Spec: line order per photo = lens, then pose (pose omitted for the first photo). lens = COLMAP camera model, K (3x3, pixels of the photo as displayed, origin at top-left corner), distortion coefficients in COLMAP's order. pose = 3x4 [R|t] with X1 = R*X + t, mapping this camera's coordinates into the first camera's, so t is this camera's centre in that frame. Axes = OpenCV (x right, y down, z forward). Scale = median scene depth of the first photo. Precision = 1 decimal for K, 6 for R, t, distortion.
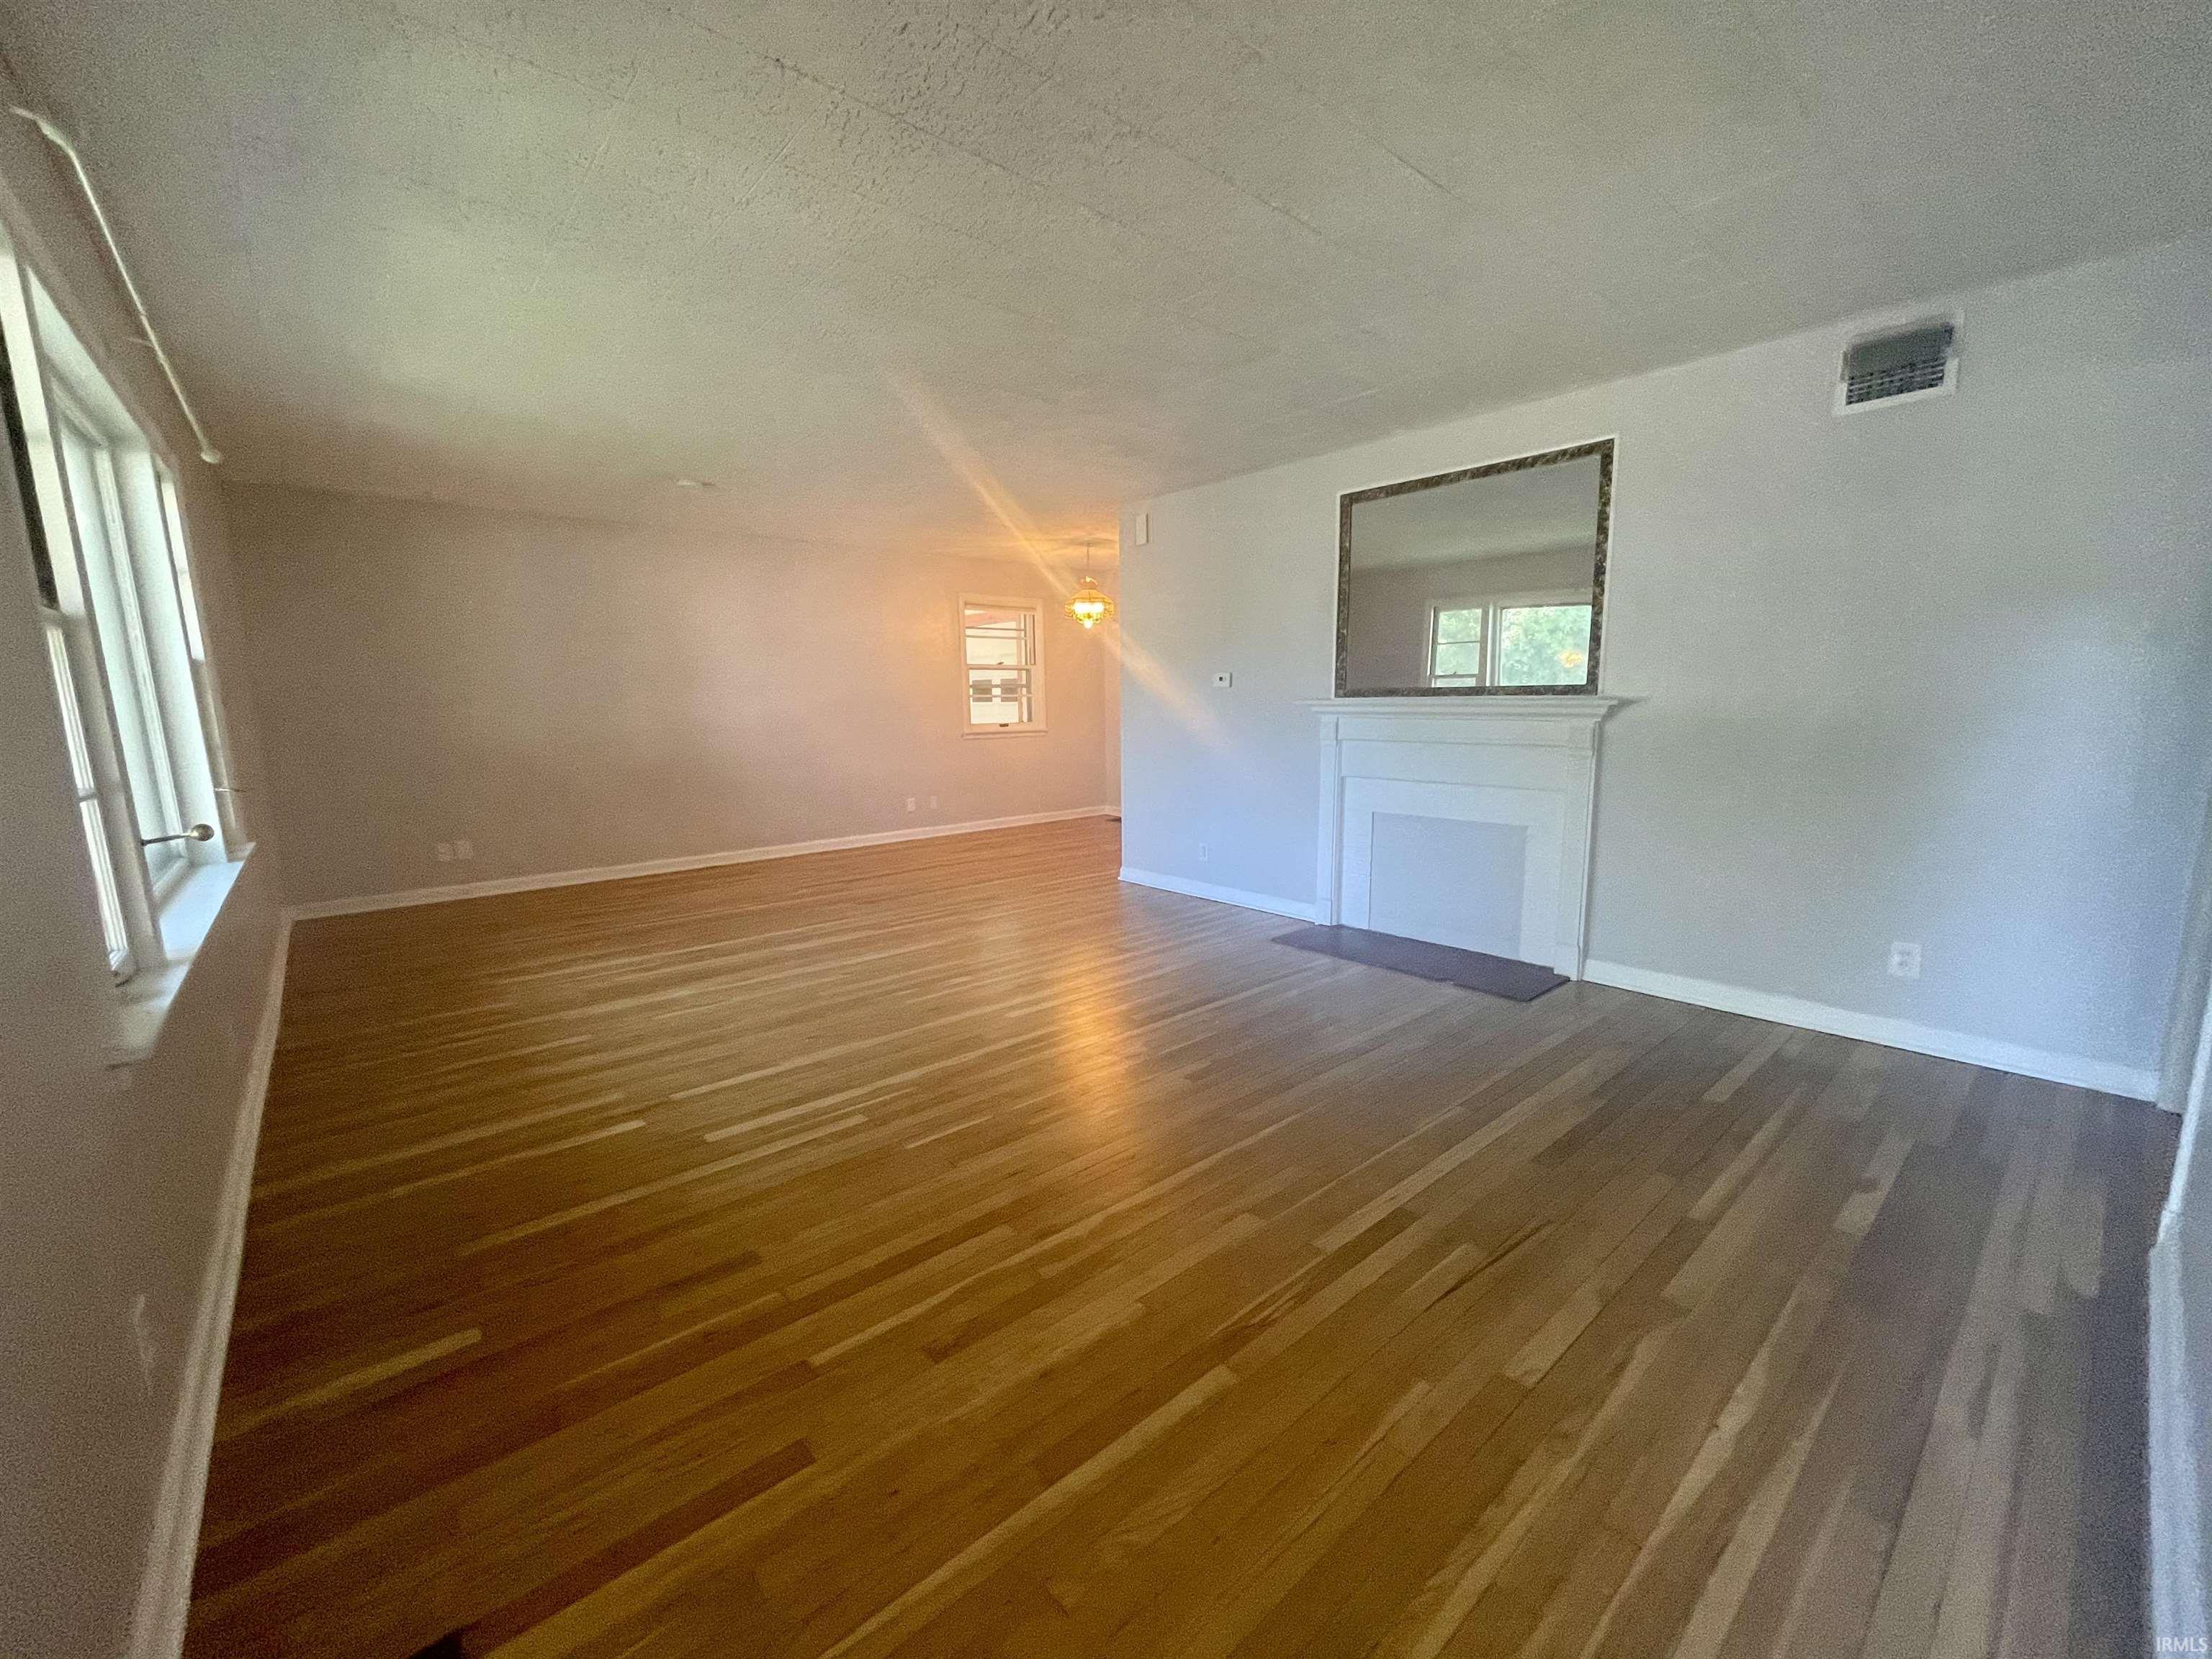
lens RADIAL K [[890.0, 0, 1109.8], [0, 890.0, 850.9], [0, 0, 1]] dist [0.000069, 0.000025]
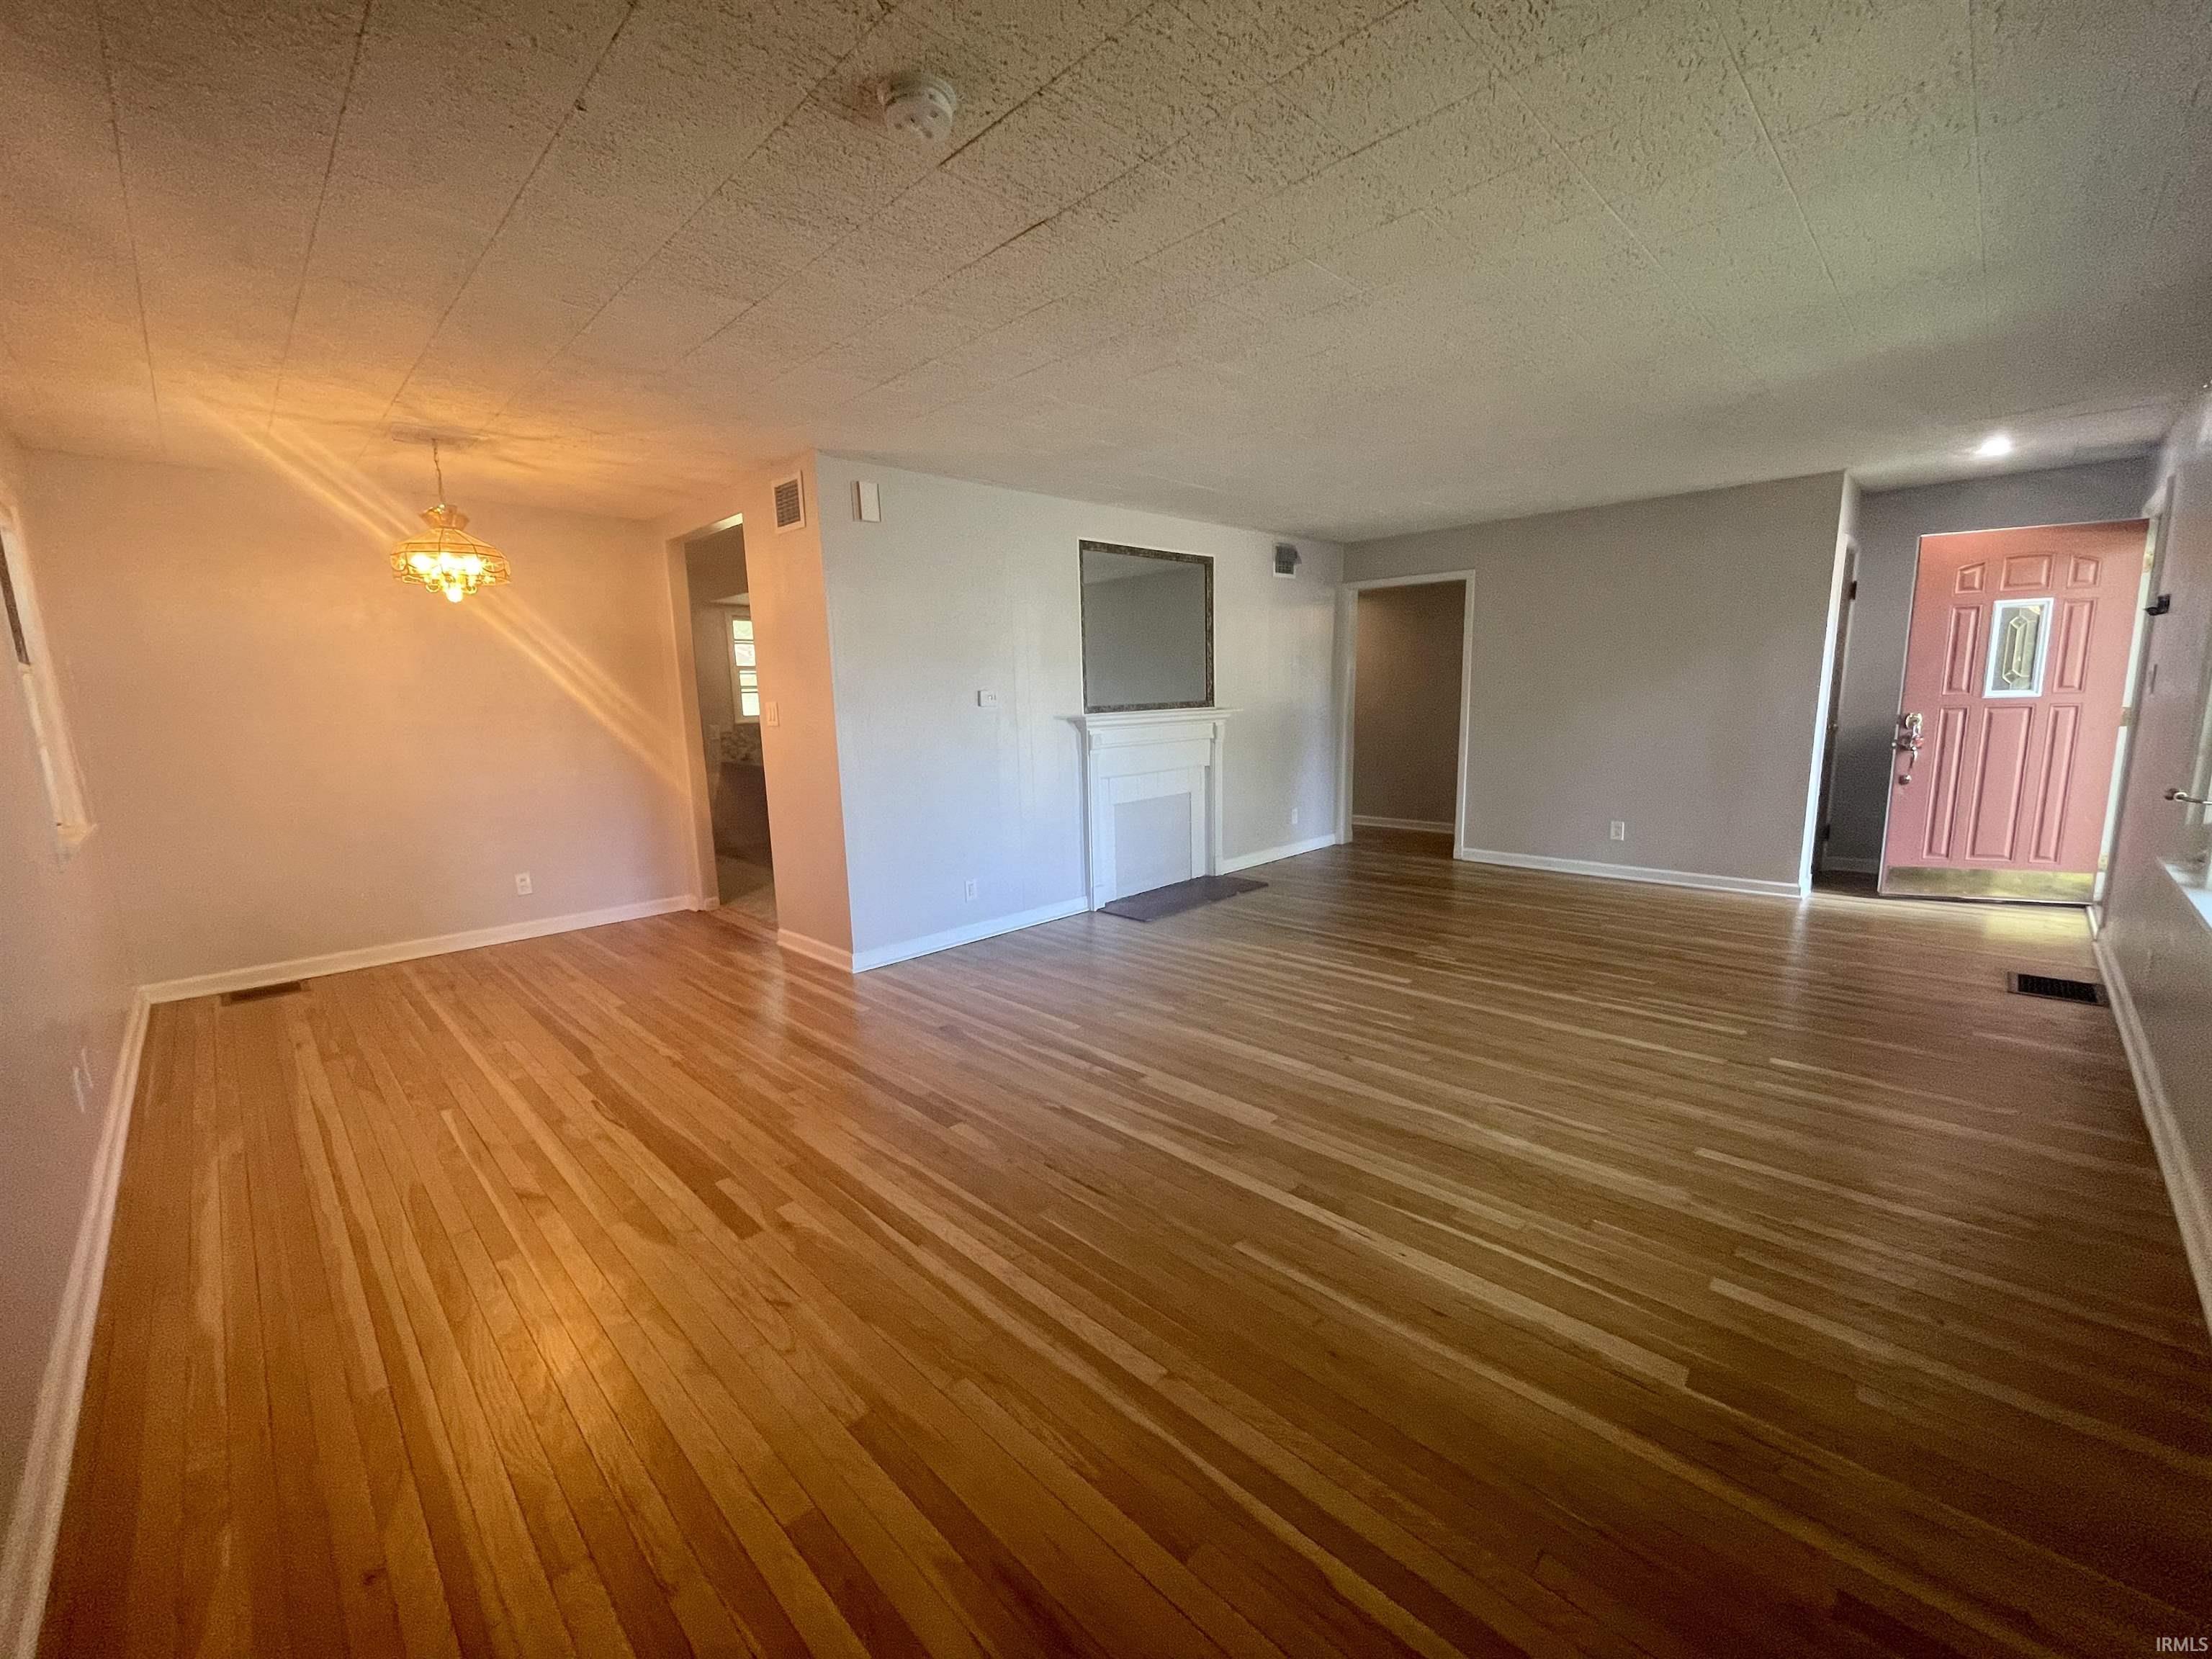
lens RADIAL K [[890.3, 0, 1087.6], [0, 890.3, 841.4], [0, 0, 1]] dist [-0.005442, -0.000068]
pose [[-0.056046, -0.147174, 0.987521, -0.974687], [0.198572, 0.967674, 0.155486, -0.203976], [-0.978483, 0.204808, -0.025010, 1.140035]]
